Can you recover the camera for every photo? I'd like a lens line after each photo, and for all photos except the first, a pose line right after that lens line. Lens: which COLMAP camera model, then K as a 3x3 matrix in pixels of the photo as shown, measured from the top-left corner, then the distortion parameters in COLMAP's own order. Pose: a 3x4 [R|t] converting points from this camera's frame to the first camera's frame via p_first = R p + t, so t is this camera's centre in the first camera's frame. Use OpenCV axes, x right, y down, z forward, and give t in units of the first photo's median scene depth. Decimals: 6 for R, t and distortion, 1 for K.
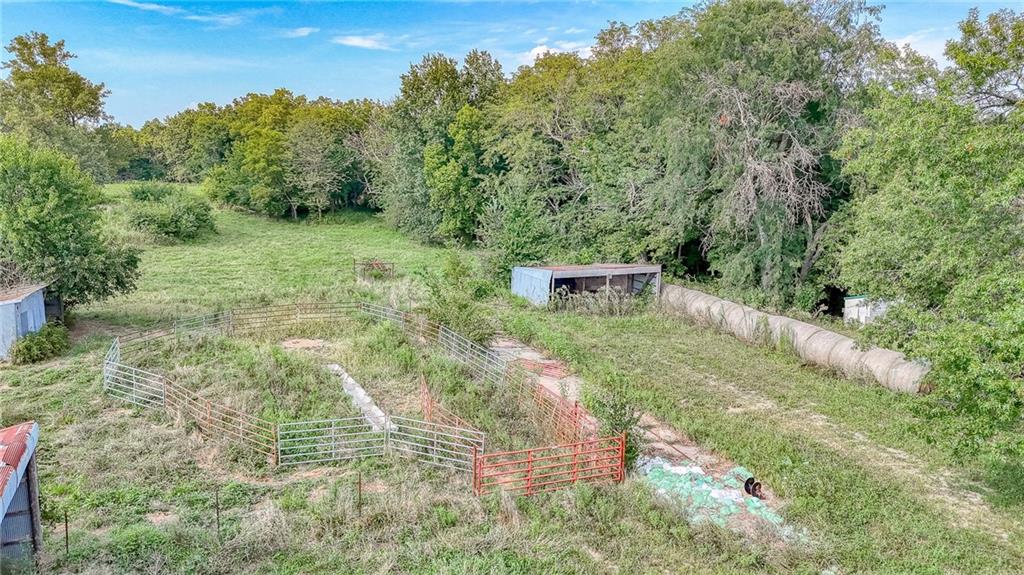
lens RADIAL K [[753.6, 0, 506.4], [0, 753.6, 294.9], [0, 0, 1]] dist [0.065178, -0.055942]
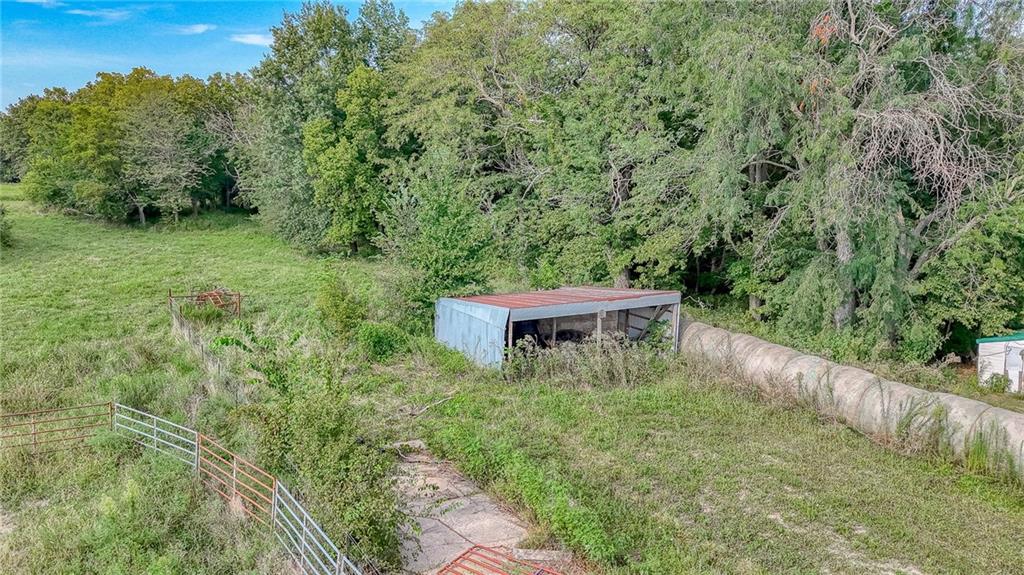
lens RADIAL K [[753.6, 0, 512.1], [0, 753.6, 289.7], [0, 0, 1]] dist [0.065178, -0.055942]
pose [[0.992218, -0.024309, 0.122116, -0.003697], [0.025427, 0.999648, -0.007601, -0.026486], [-0.121888, 0.010647, 0.992487, 0.272463]]
